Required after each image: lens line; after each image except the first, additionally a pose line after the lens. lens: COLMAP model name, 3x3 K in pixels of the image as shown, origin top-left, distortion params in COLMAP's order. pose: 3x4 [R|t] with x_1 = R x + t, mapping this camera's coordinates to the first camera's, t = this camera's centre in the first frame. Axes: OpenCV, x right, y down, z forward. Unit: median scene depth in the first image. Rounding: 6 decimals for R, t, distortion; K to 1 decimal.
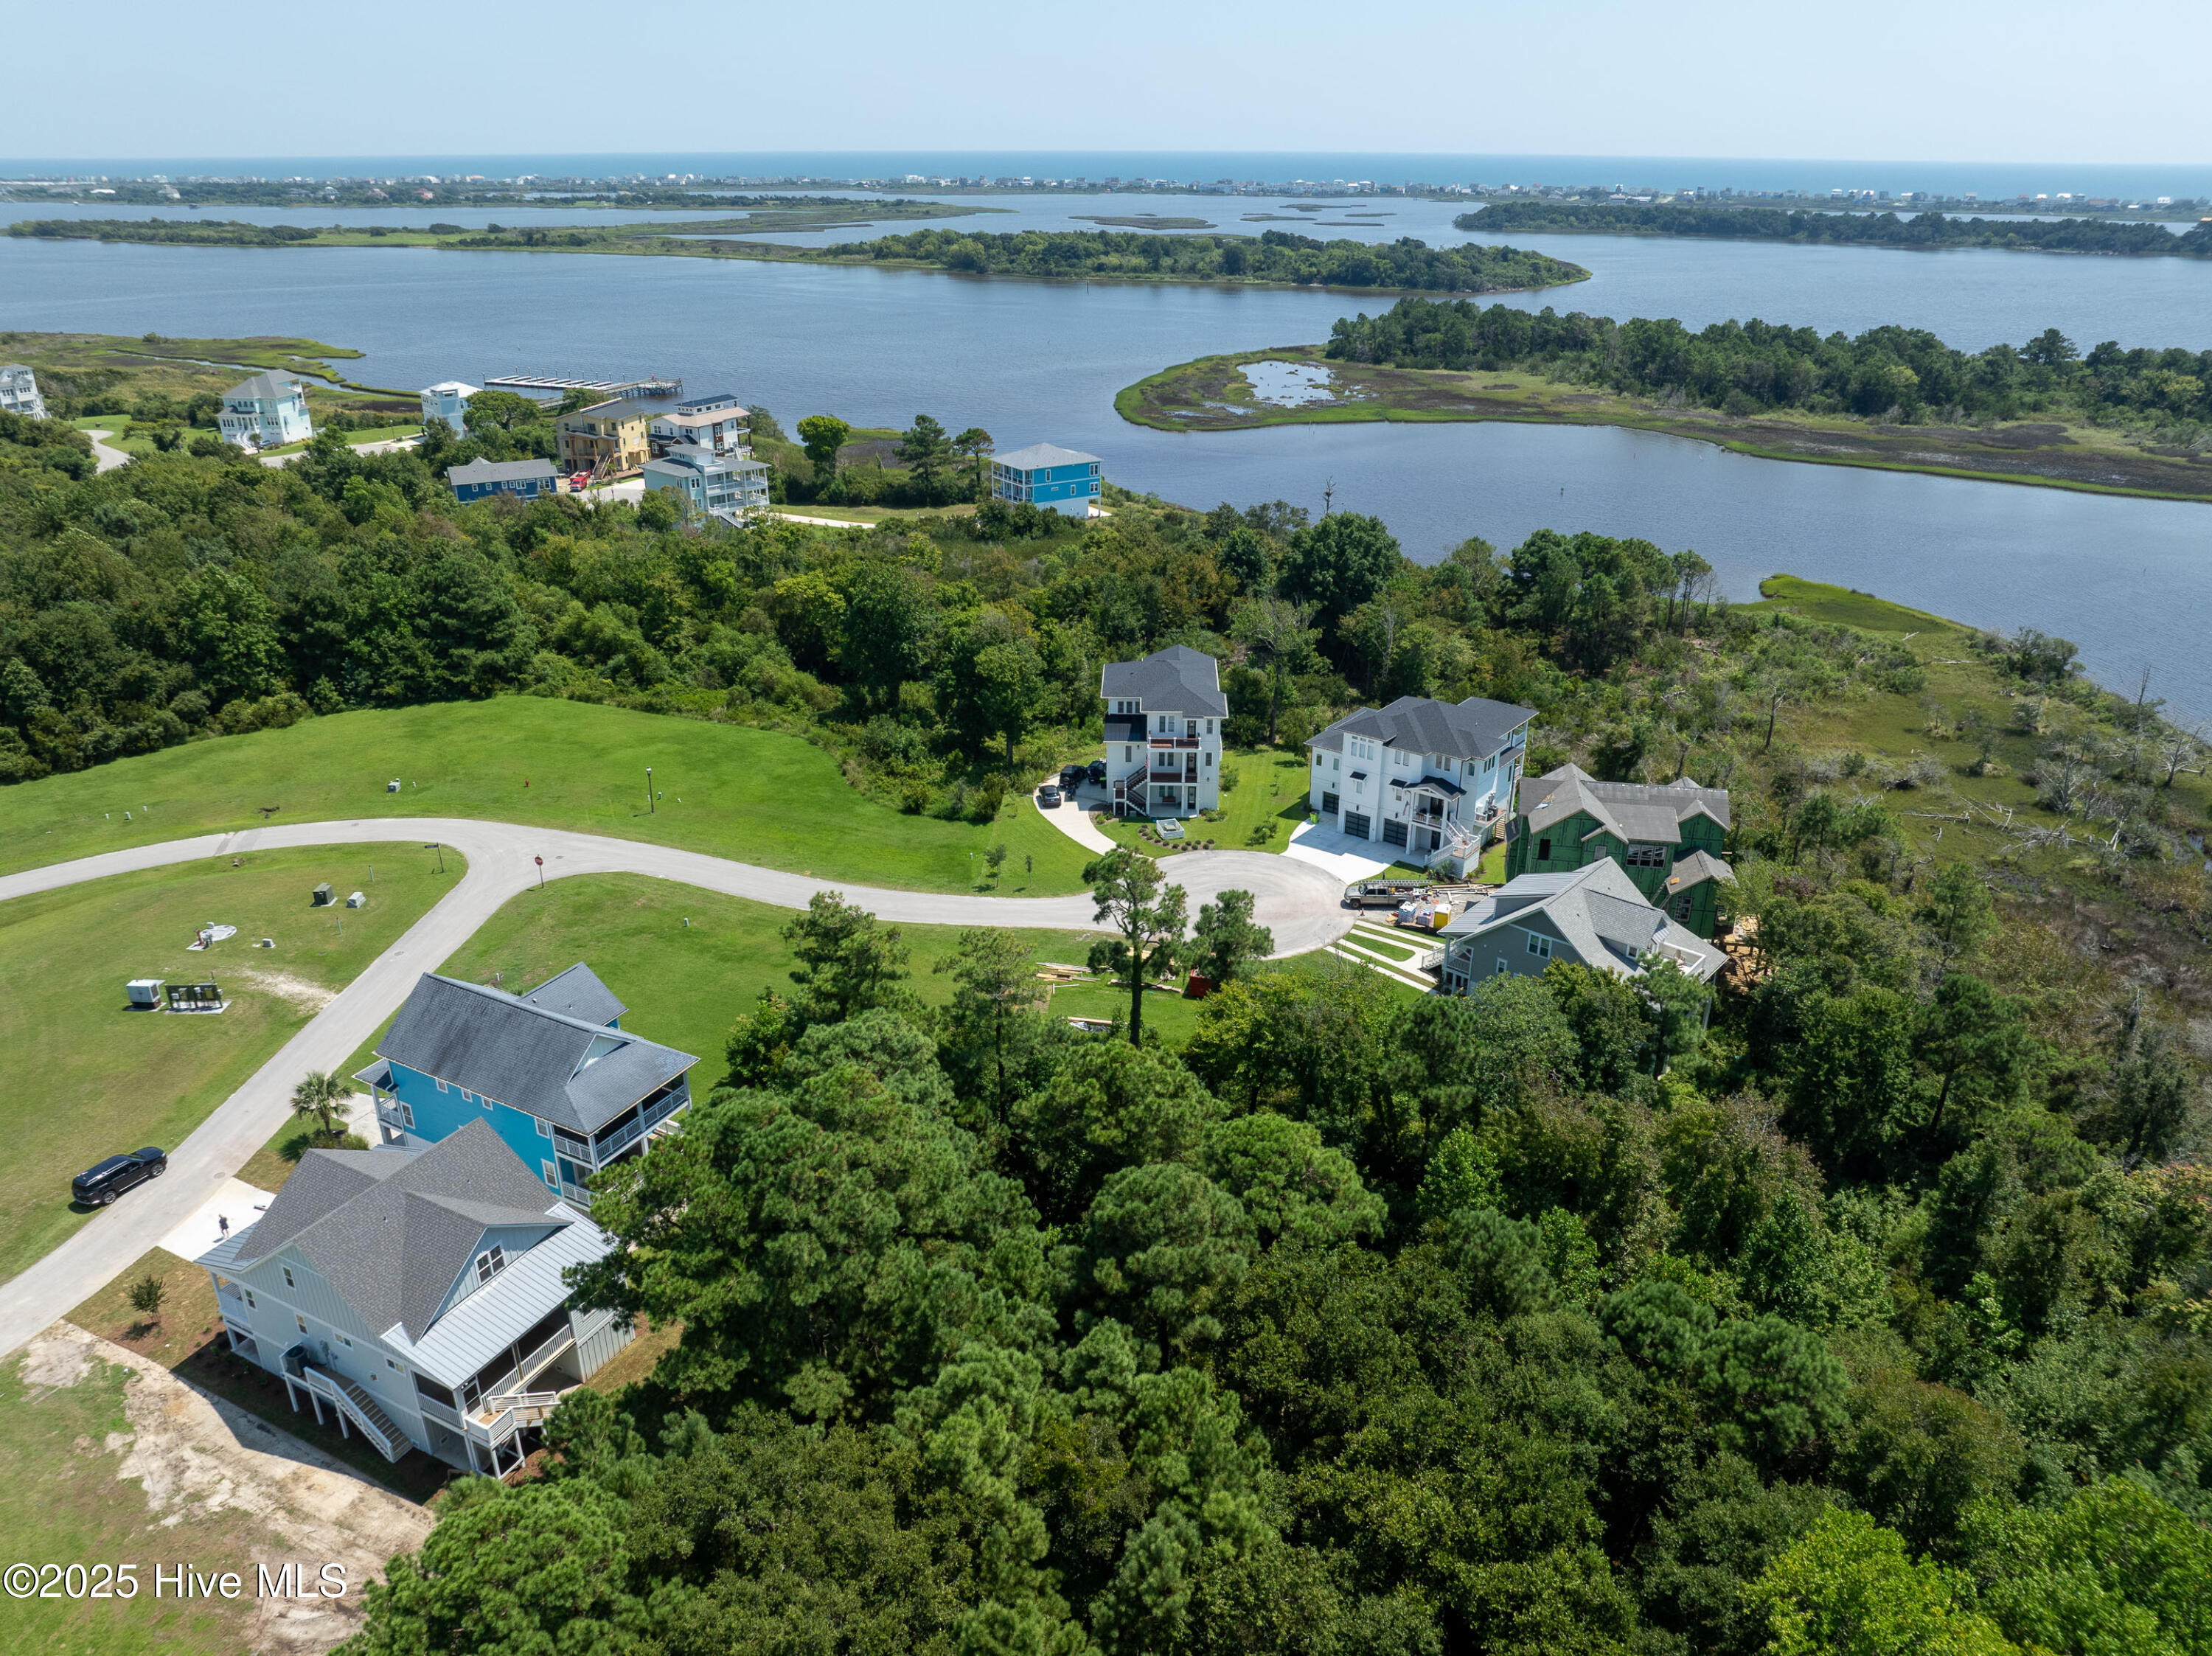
lens RADIAL K [[1555.3, 0, 1109.3], [0, 1555.3, 831.4], [0, 0, 1]] dist [-0.062806, 0.036095]
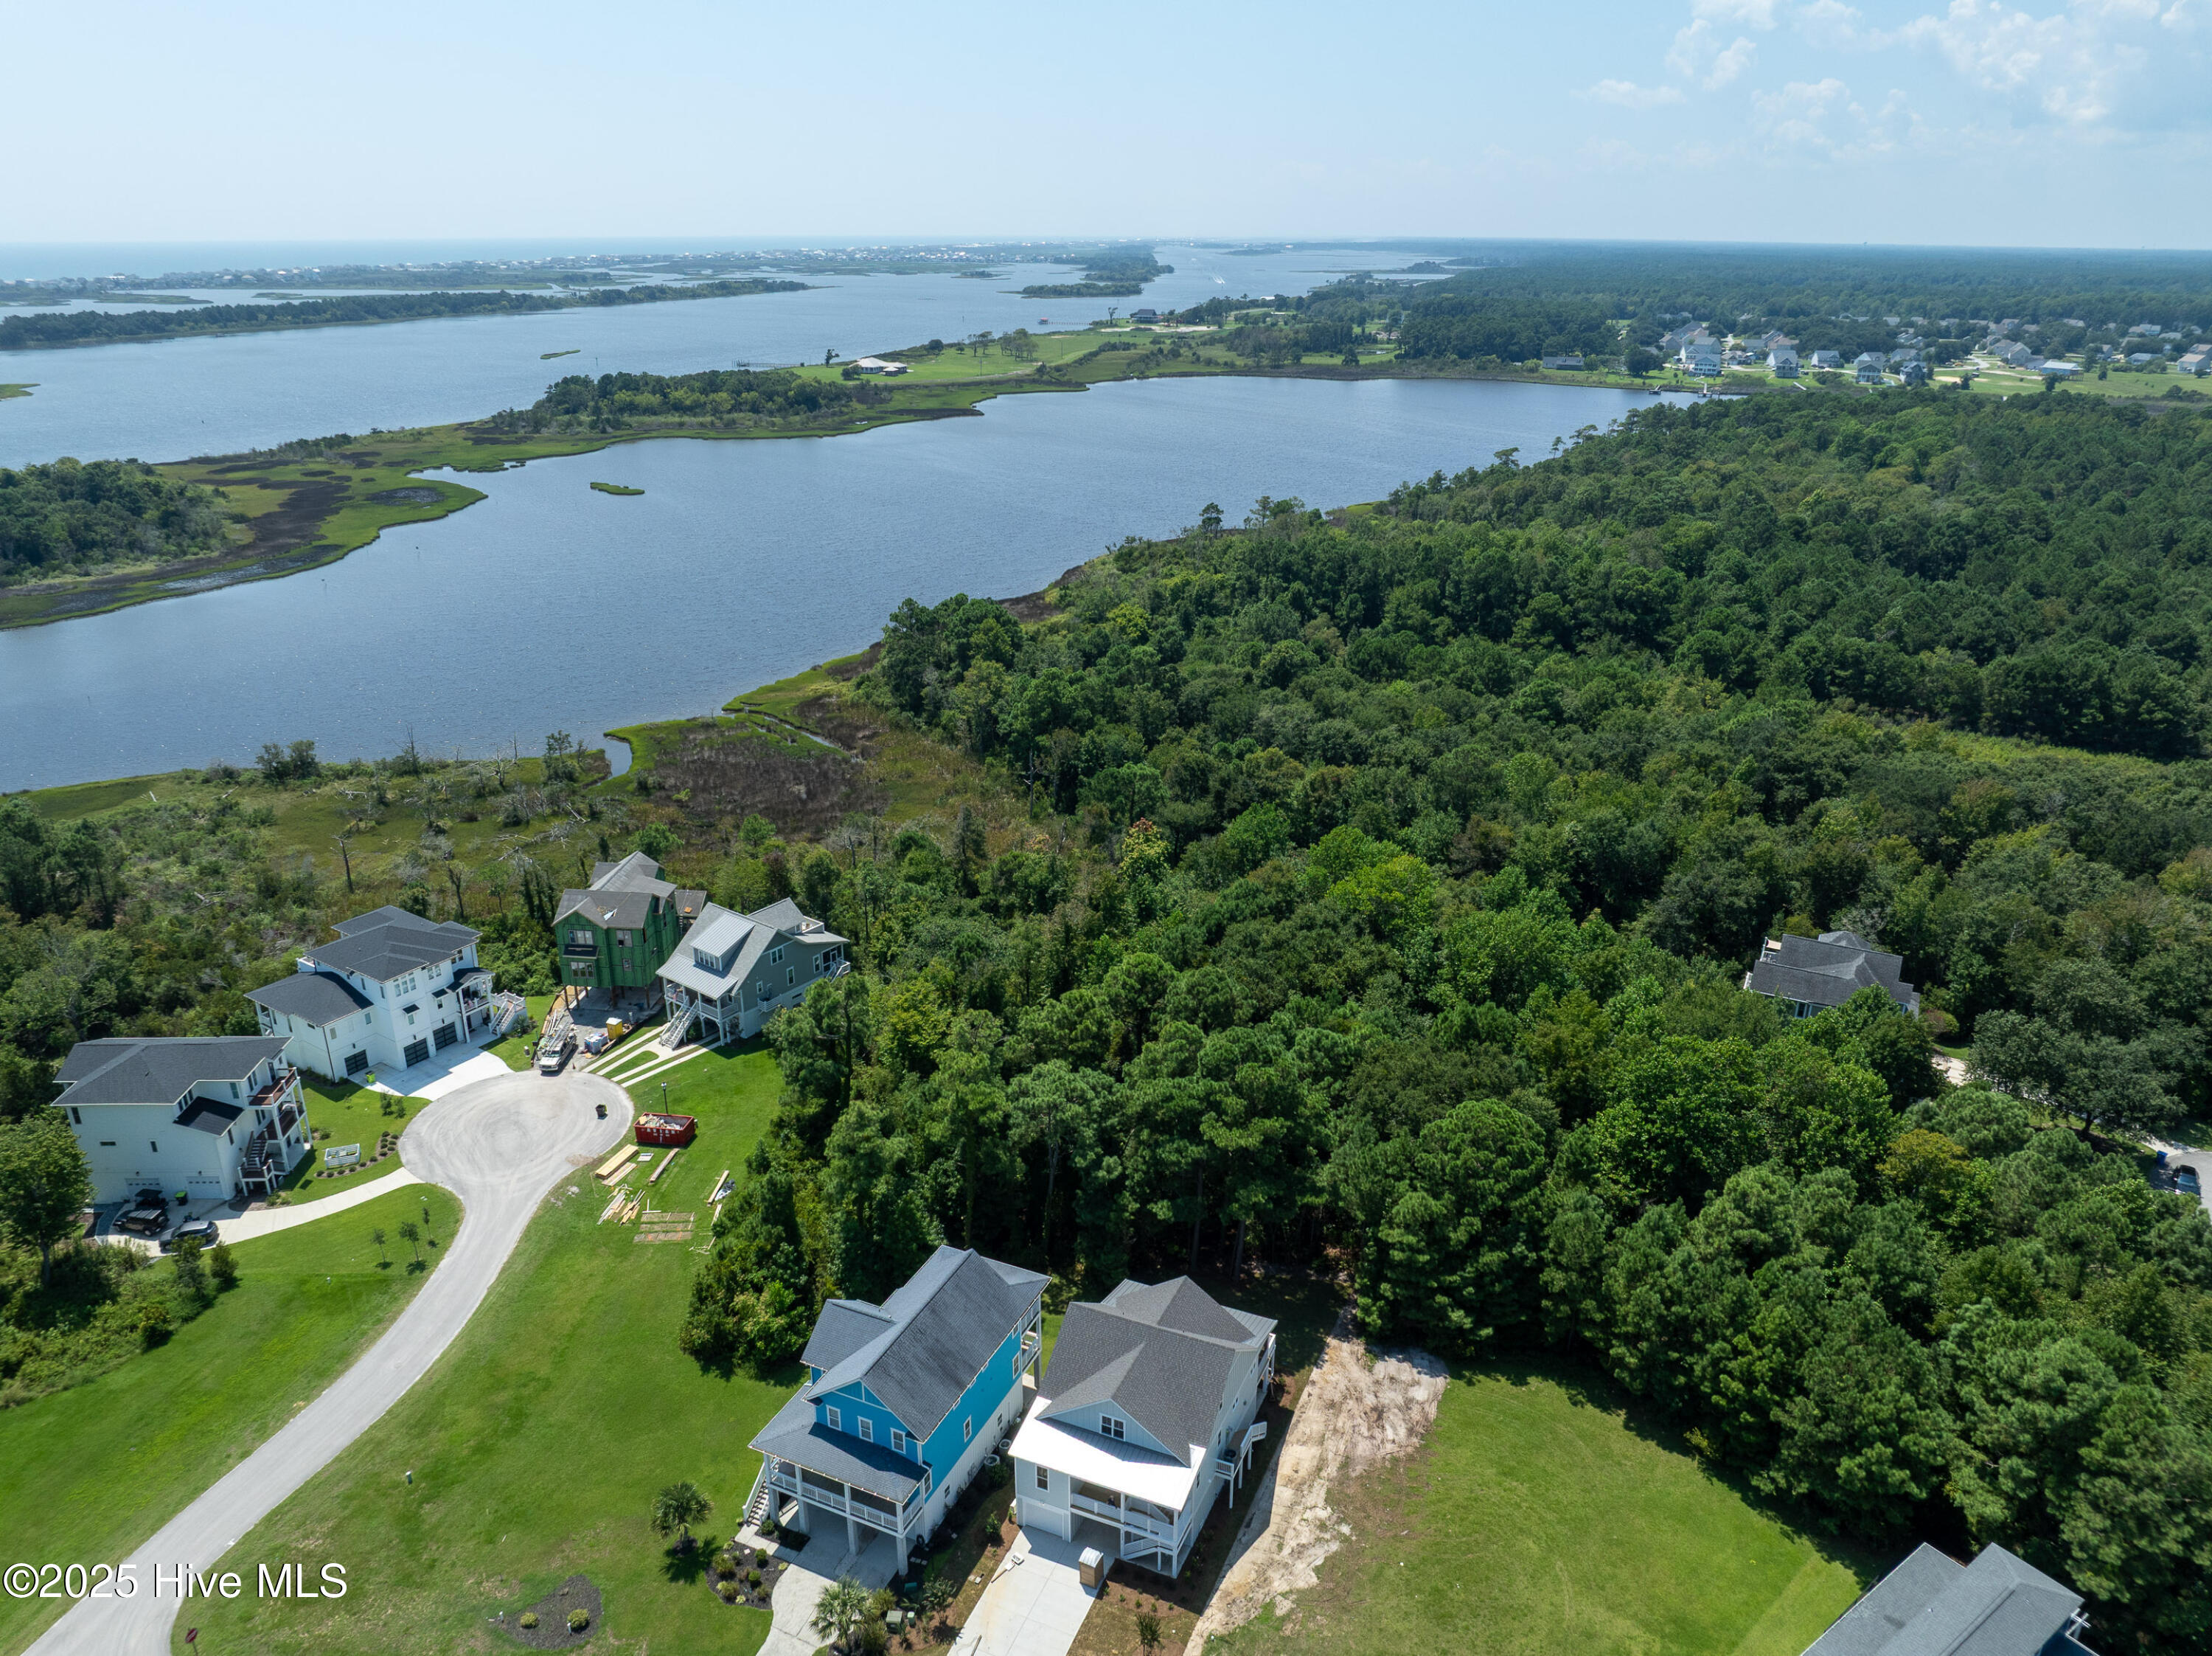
lens RADIAL K [[1549.1, 0, 1106.0], [0, 1549.1, 828.0], [0, 0, 1]] dist [-0.033942, -0.009565]
pose [[-0.065009, -0.364218, 0.929042, -0.628295], [0.402161, 0.842494, 0.358429, -0.253433], [-0.913258, 0.396925, 0.091704, 0.306785]]
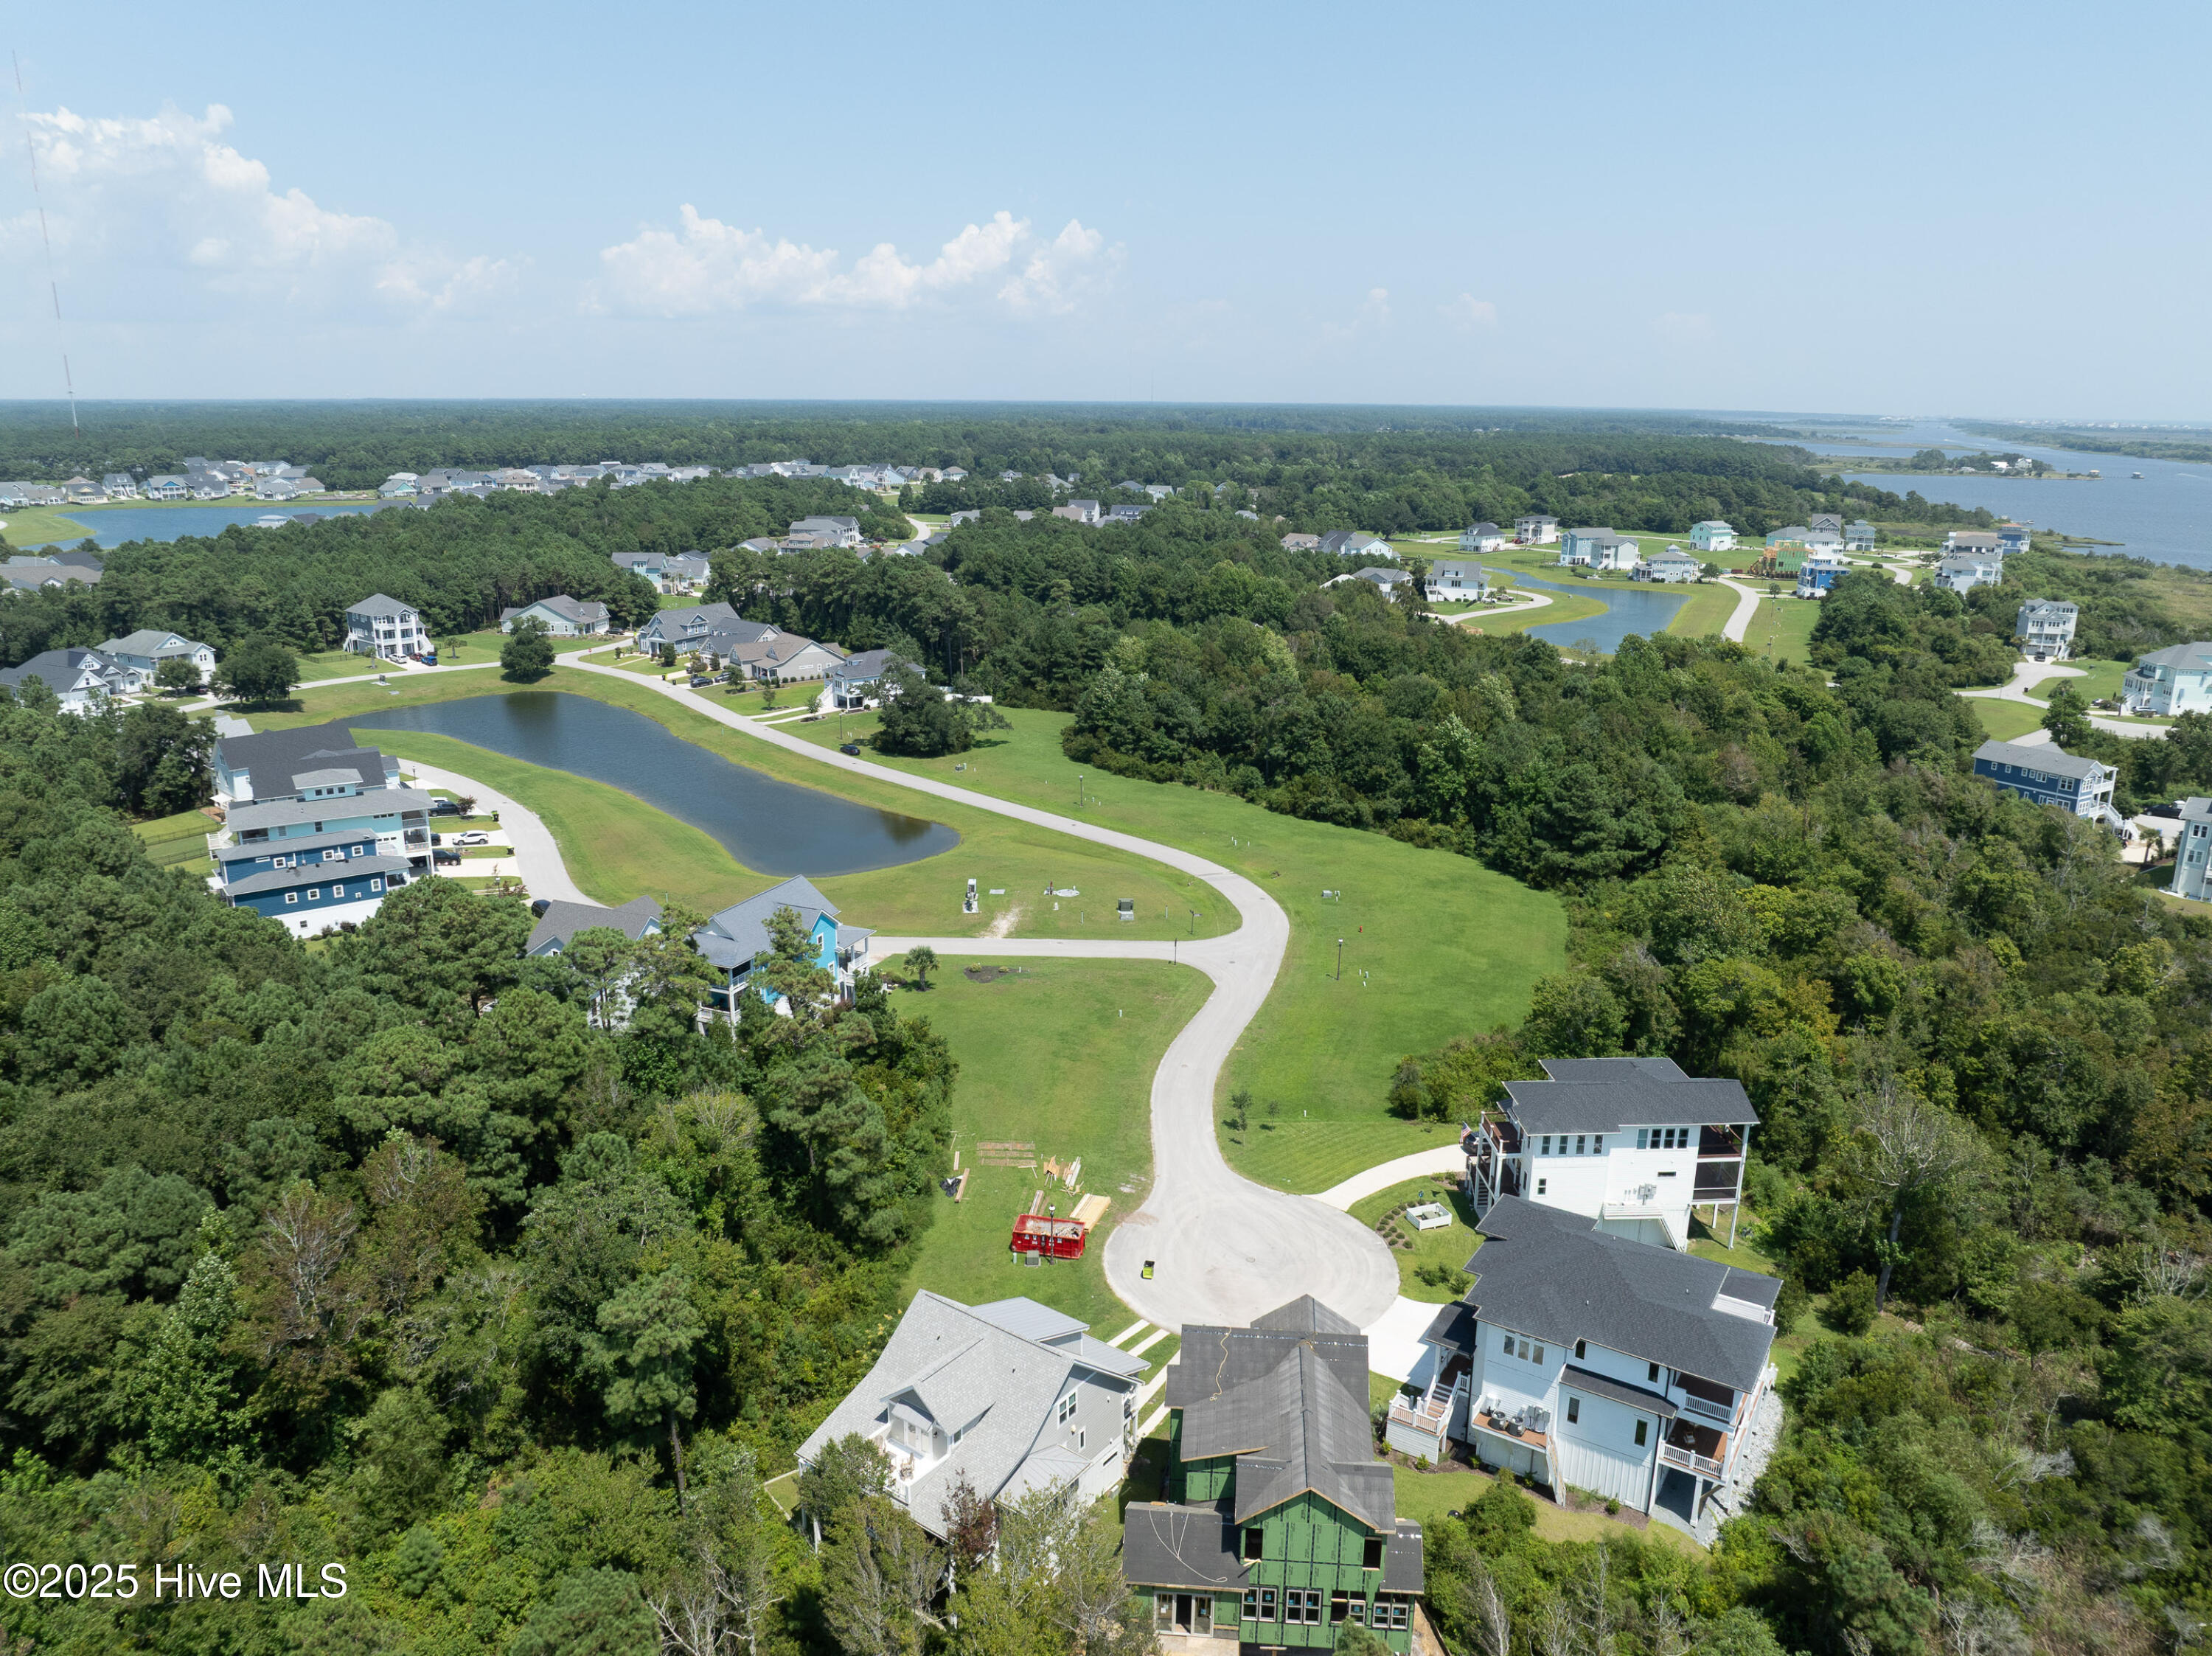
lens RADIAL K [[1555.2, 0, 1107.4], [0, 1555.2, 839.5], [0, 0, 1]] dist [-0.039827, 0.002349]
pose [[0.077234, 0.270369, -0.959654, 0.577798], [-0.412655, 0.884884, 0.216093, -0.216801], [0.907607, 0.379316, 0.179912, 0.490237]]
